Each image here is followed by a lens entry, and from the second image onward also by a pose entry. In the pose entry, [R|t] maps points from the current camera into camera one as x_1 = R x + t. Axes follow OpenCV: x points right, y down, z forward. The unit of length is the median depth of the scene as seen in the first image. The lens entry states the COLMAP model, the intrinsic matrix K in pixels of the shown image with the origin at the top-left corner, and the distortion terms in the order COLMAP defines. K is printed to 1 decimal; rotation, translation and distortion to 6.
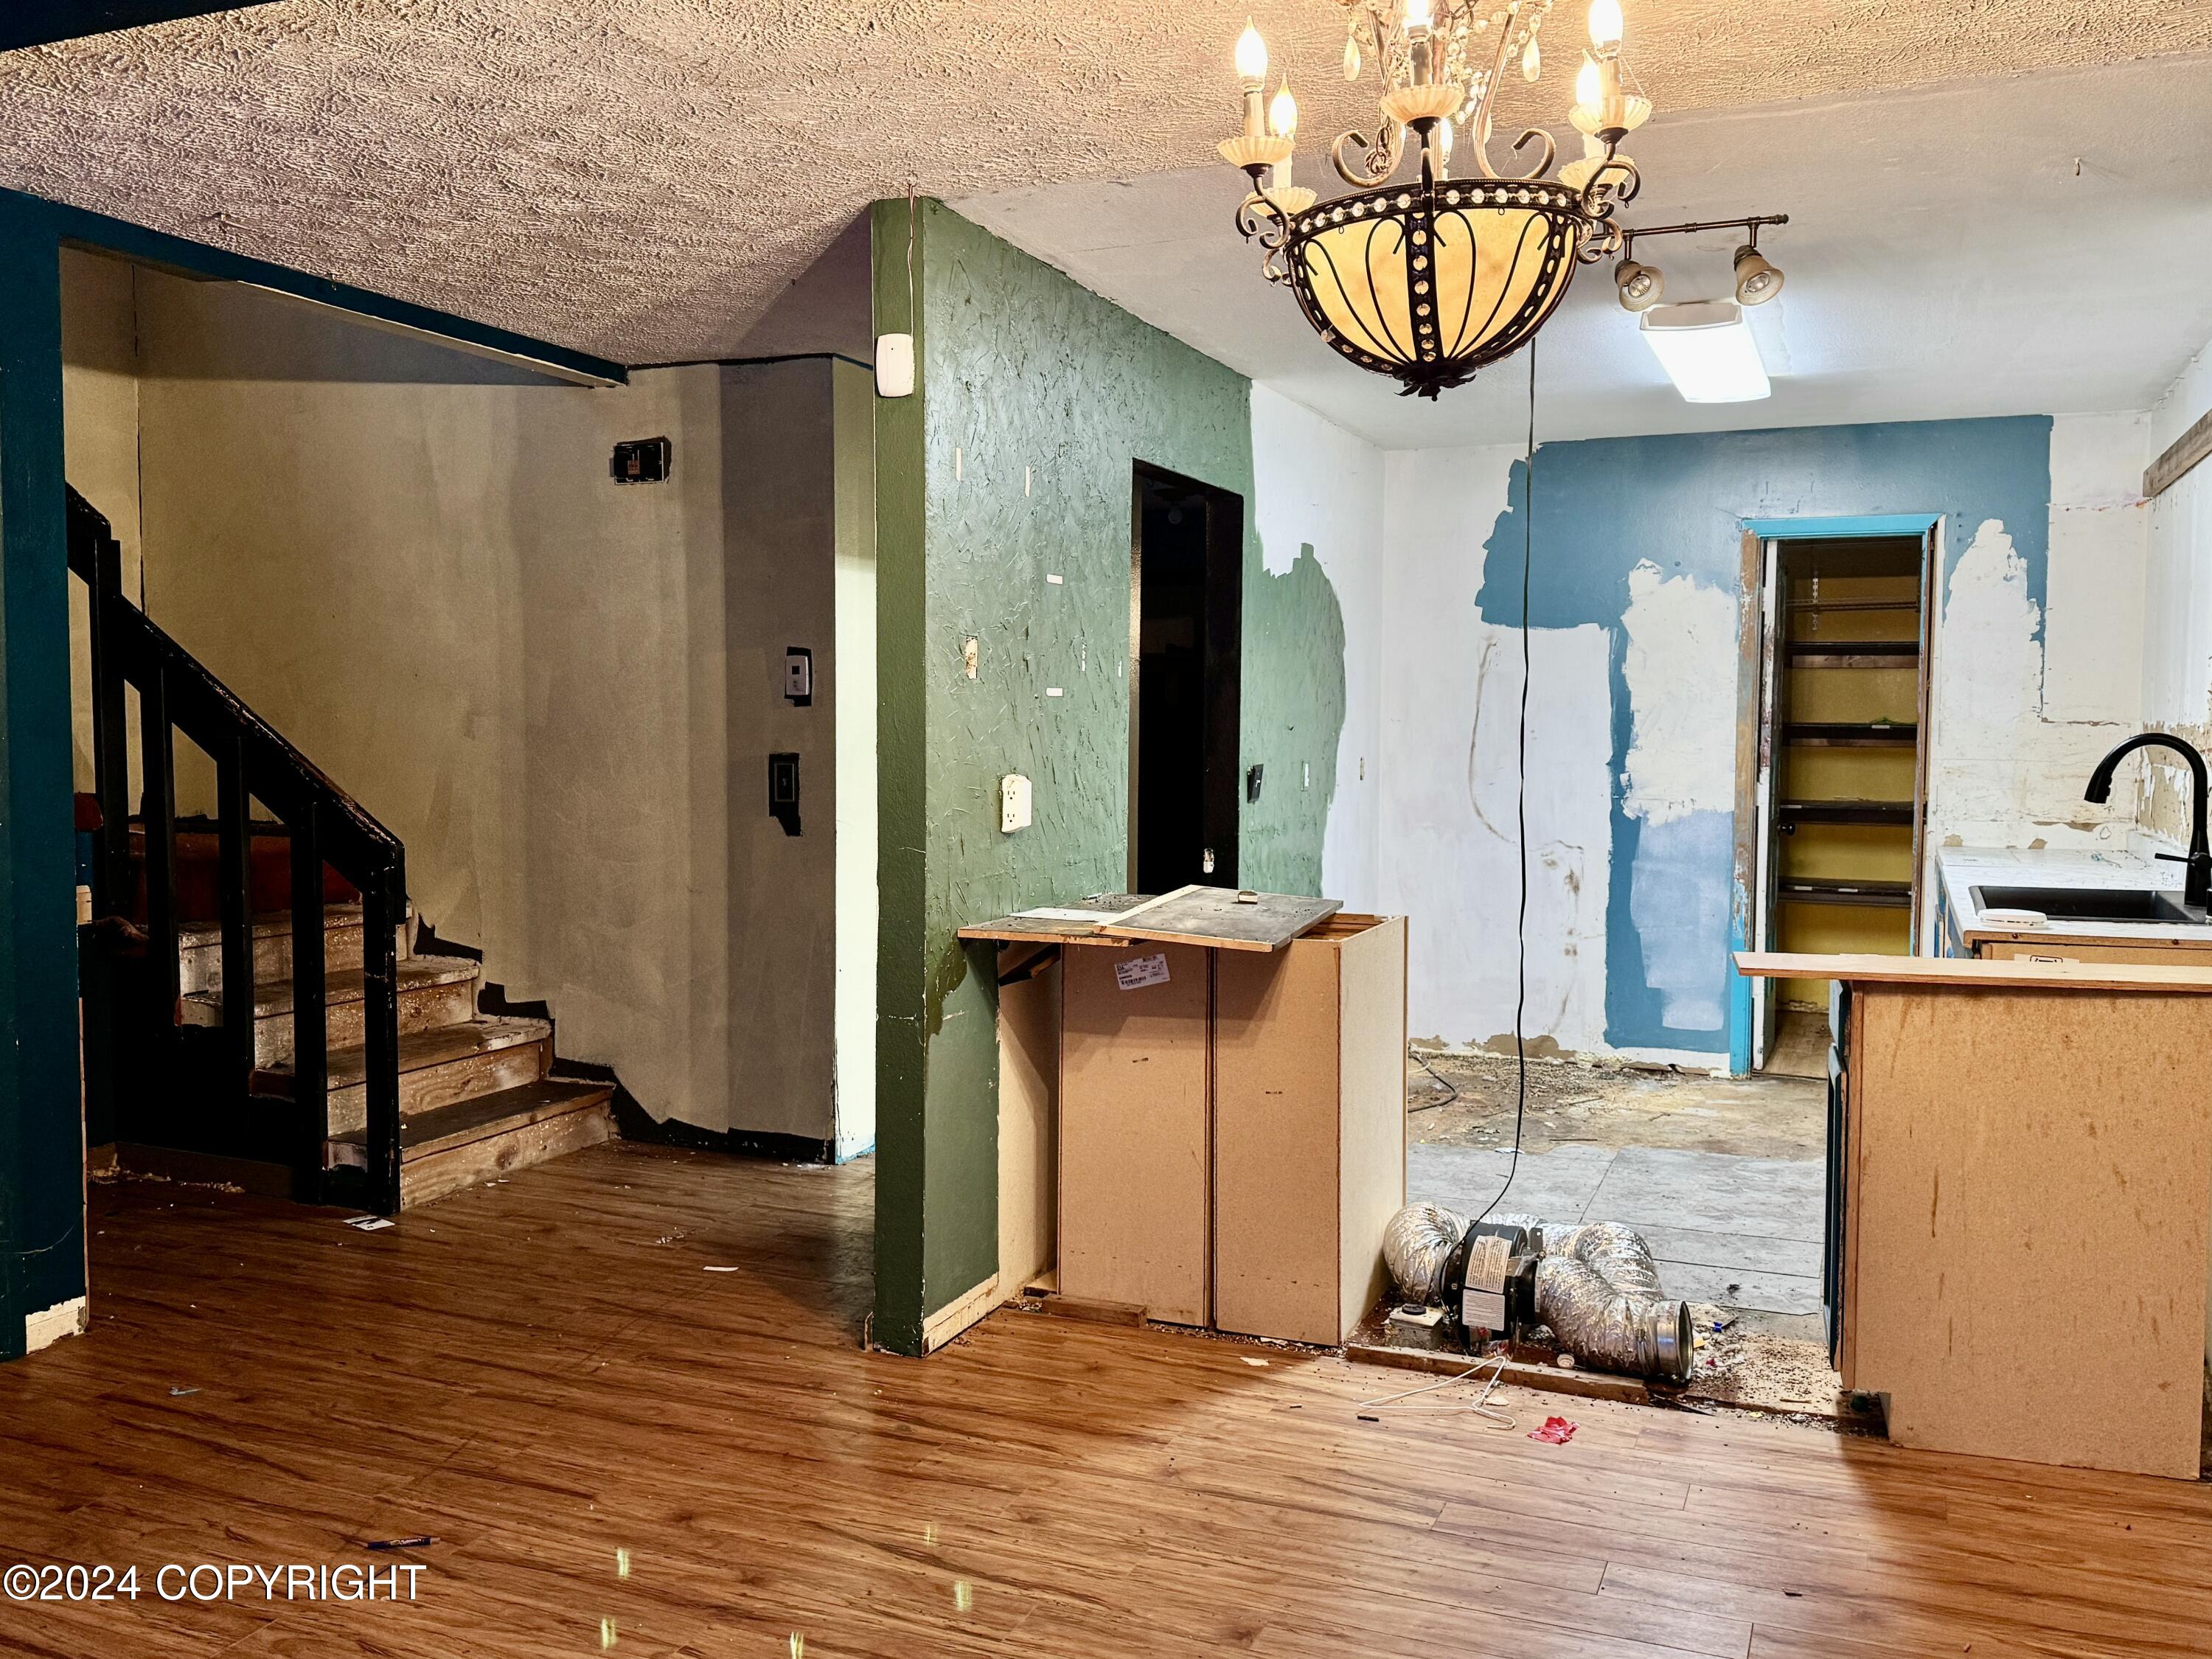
lens RADIAL K [[1814.7, 0, 1106.0], [0, 1814.7, 829.5], [0, 0, 1]] dist [0.049473, -0.112917]
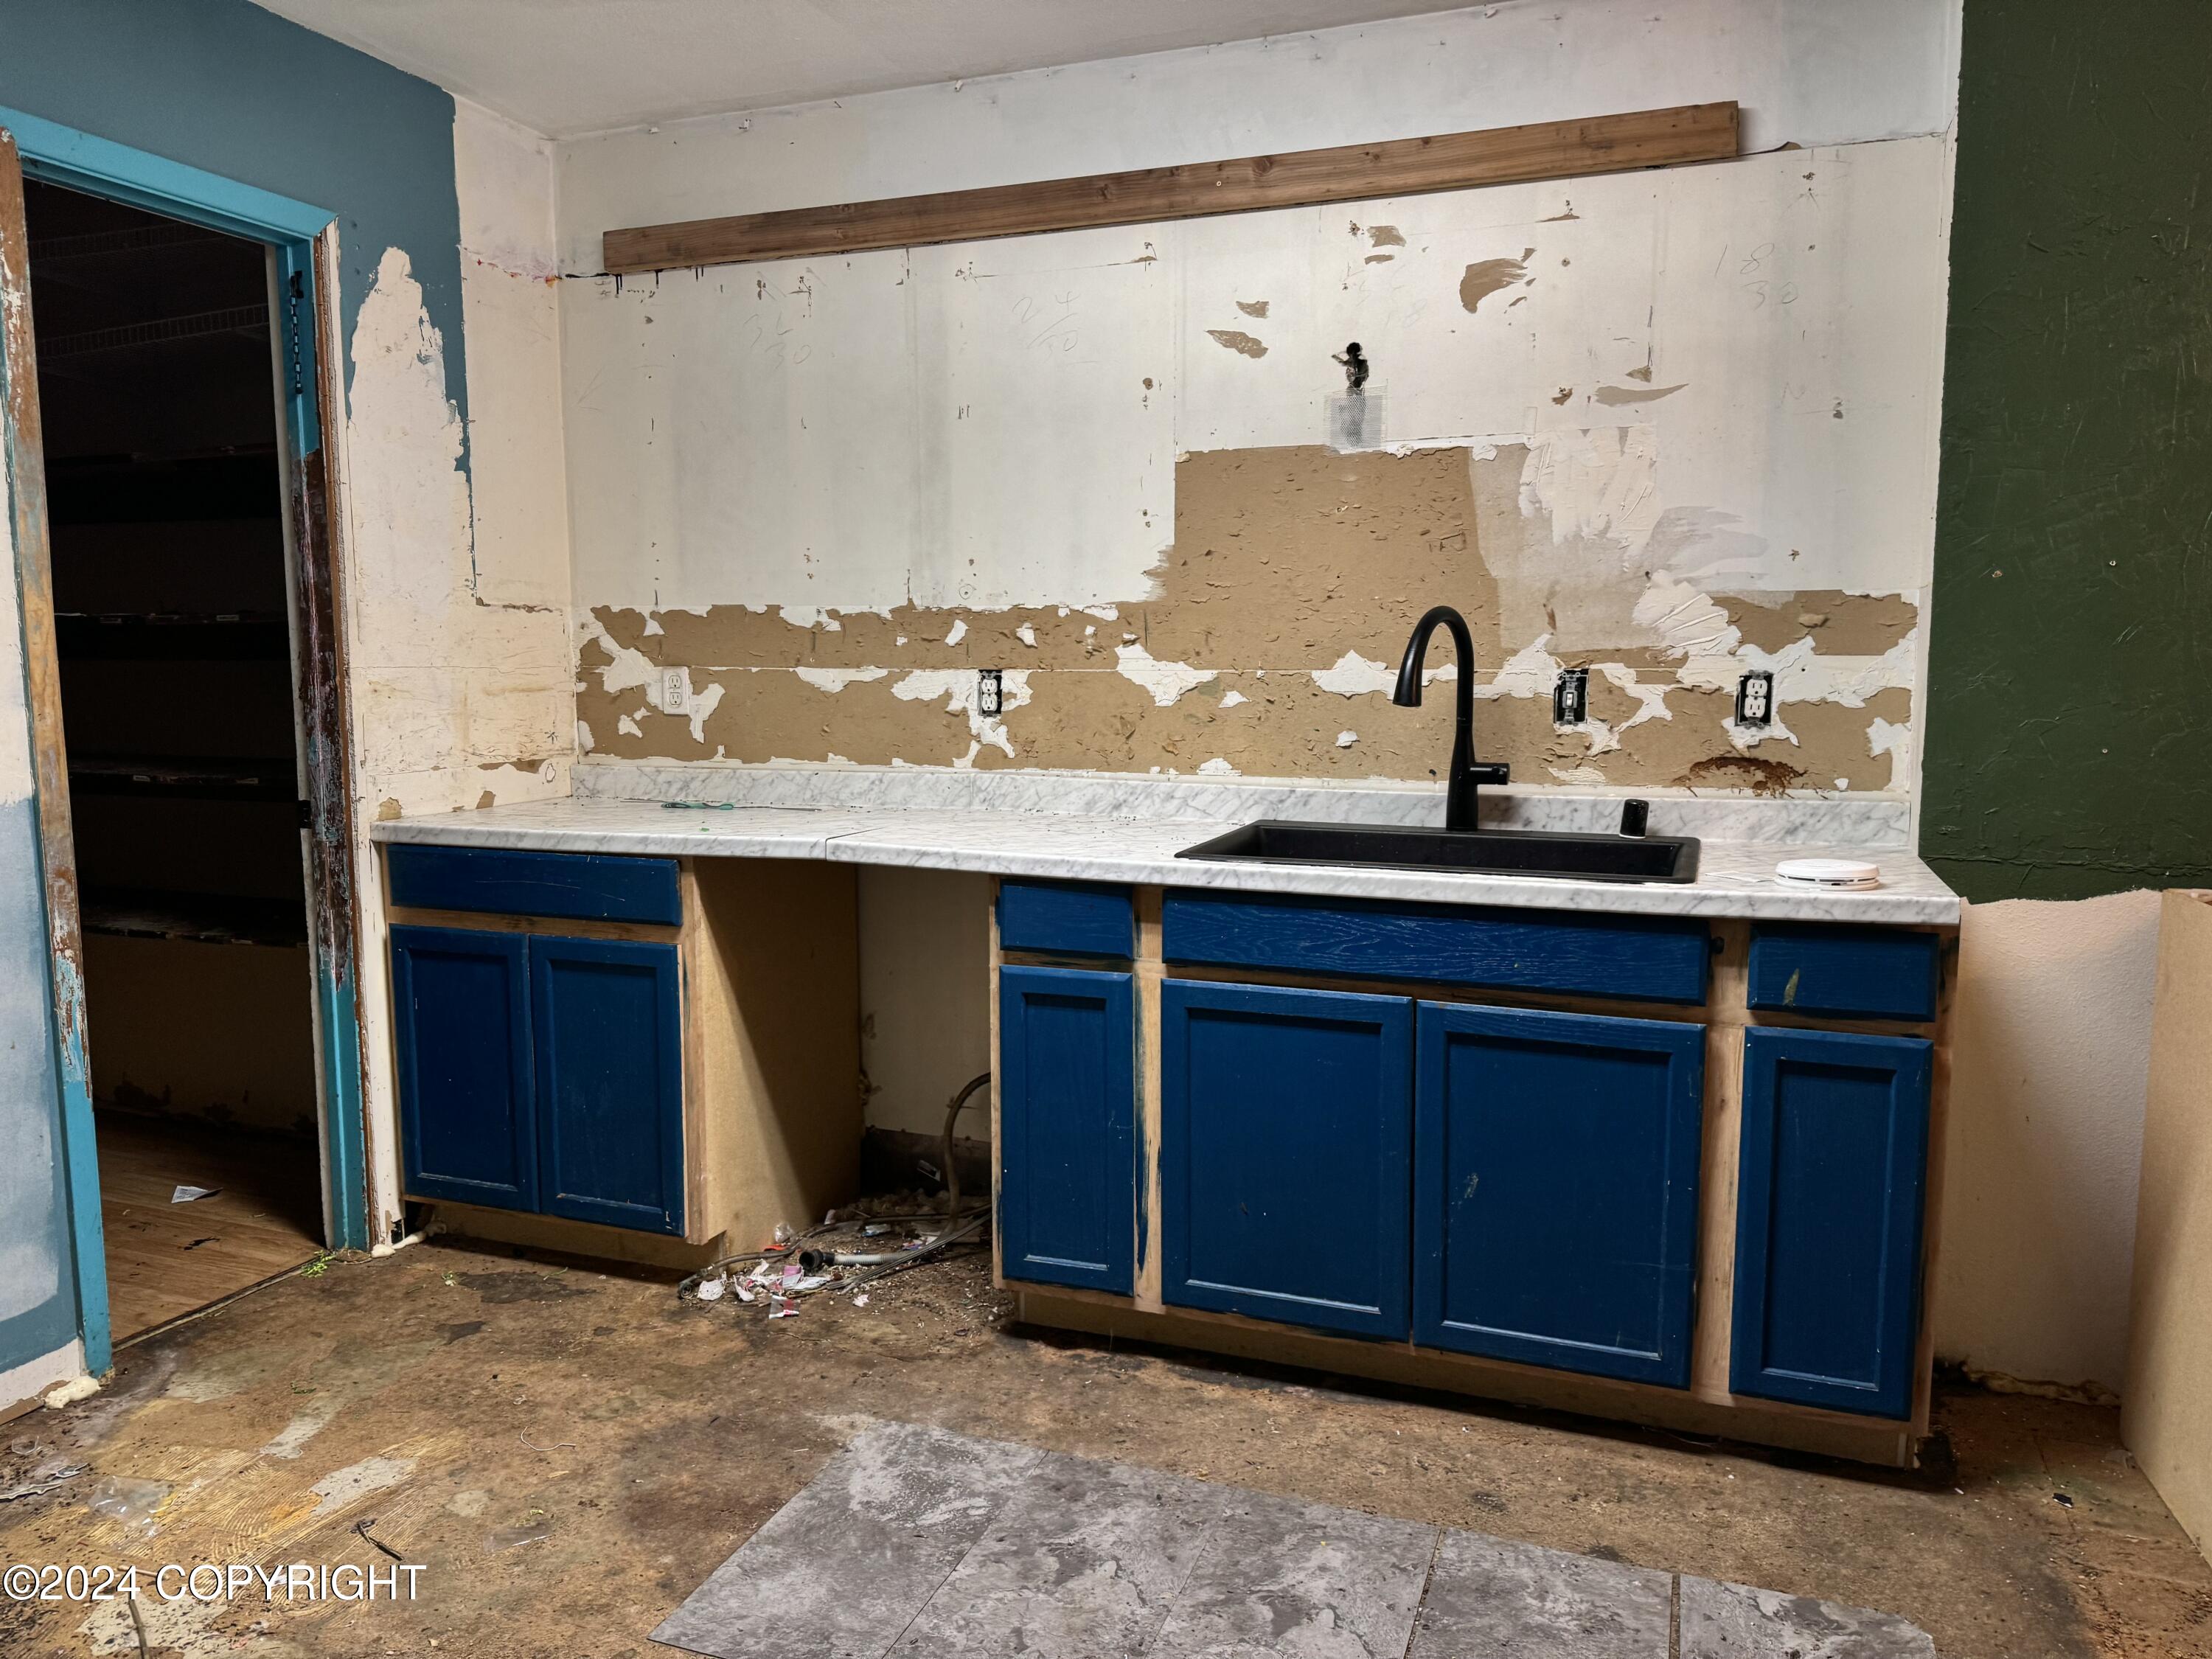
lens RADIAL K [[1552.8, 0, 1106.0], [0, 1552.8, 829.5], [0, 0, 1]] dist [-0.007623, -0.003016]
pose [[-0.042686, -0.115489, 0.992391, -0.031017], [0.062487, 0.991043, 0.118020, -0.031824], [-0.997133, 0.067050, -0.035087, 0.809407]]
